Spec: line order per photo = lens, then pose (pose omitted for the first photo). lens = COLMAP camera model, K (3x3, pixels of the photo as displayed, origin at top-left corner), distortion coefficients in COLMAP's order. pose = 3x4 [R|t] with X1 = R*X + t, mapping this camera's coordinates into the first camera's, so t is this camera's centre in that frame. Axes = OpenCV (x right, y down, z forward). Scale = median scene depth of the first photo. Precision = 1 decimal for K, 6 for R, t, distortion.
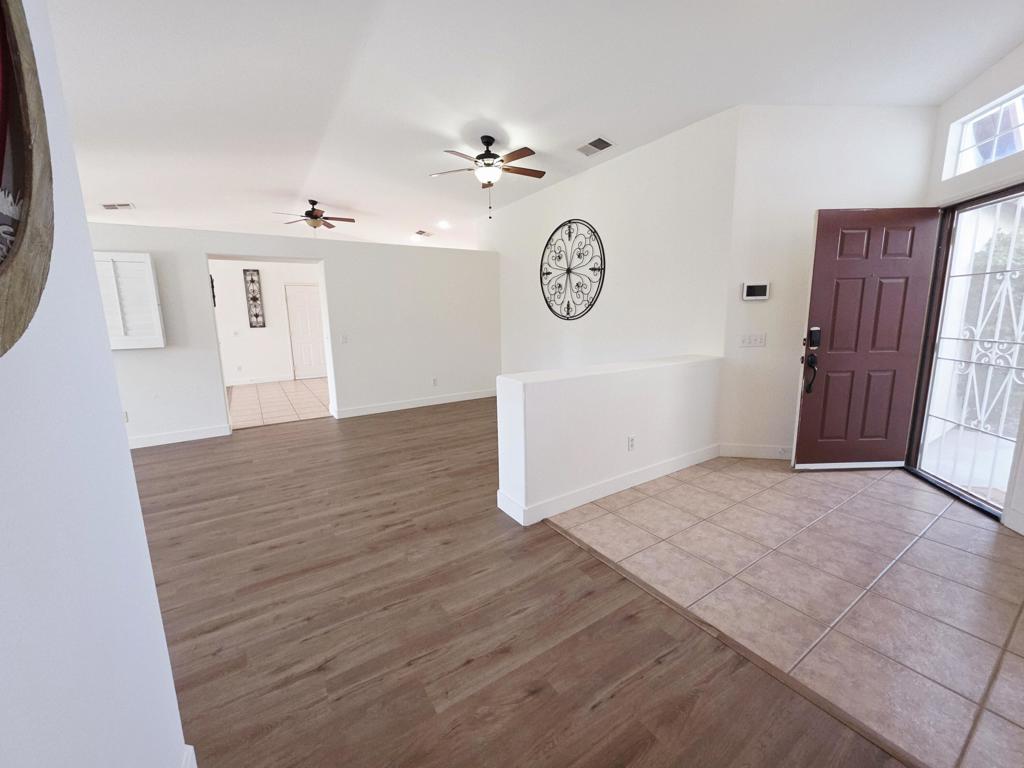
lens RADIAL K [[401.4, 0, 512.0], [0, 401.4, 384.0], [0, 0, 1]] dist [0.001017, 0.000176]
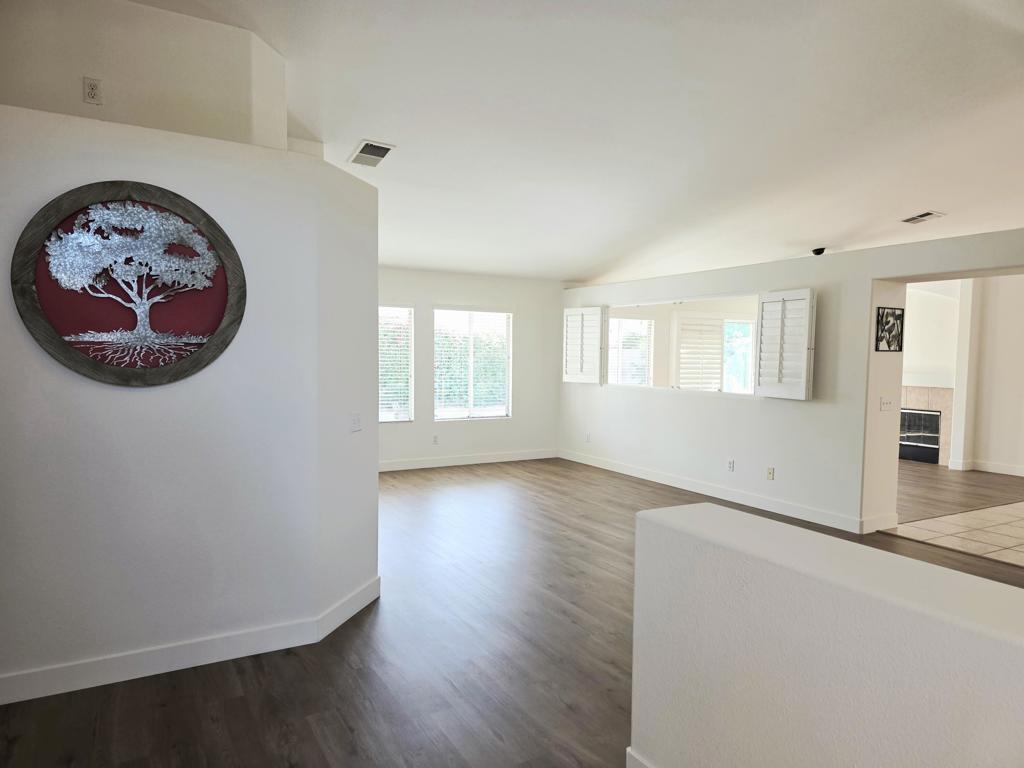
lens RADIAL K [[675.1, 0, 512.0], [0, 675.1, 384.0], [0, 0, 1]] dist [0.003099, 0.000931]
pose [[-0.060637, 0.066003, -0.995975, 0.448045], [-0.176545, 0.981371, 0.075783, -0.102628], [0.982423, 0.180429, -0.047855, 0.404250]]
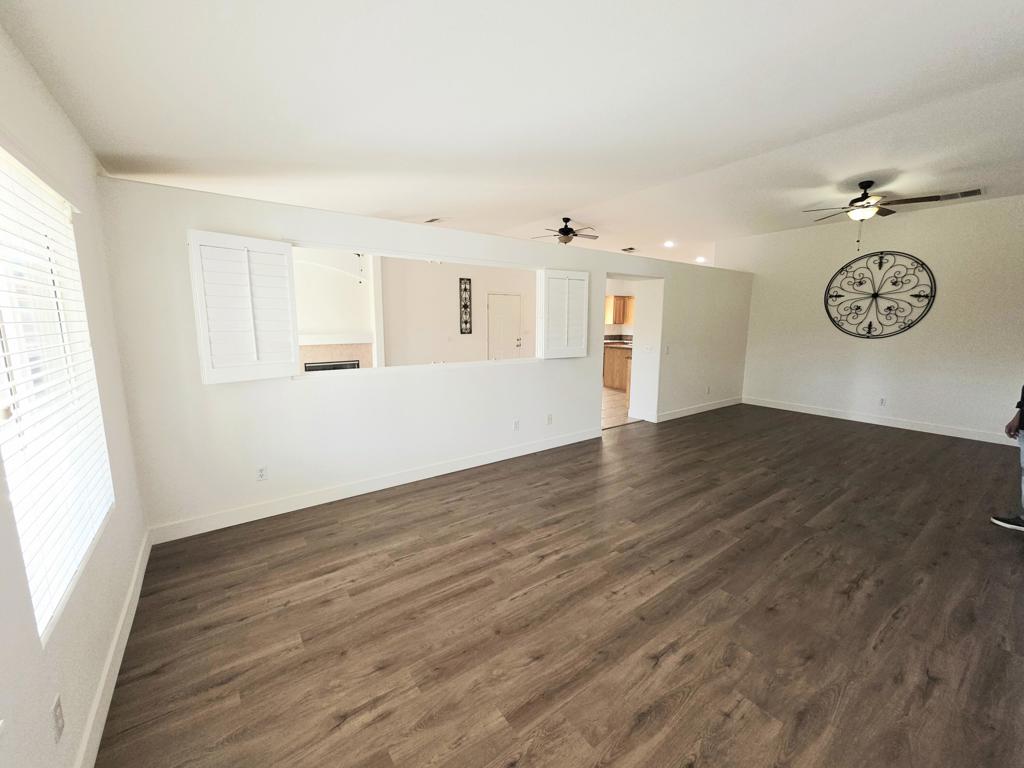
lens RADIAL K [[401.4, 0, 512.0], [0, 401.4, 384.0], [0, 0, 1]] dist [0.001017, 0.000176]
pose [[0.998209, 0.017417, 0.057235, -0.959248], [-0.016777, 0.999791, -0.011646, 0.000306], [-0.057426, 0.010665, 0.998293, -0.079434]]
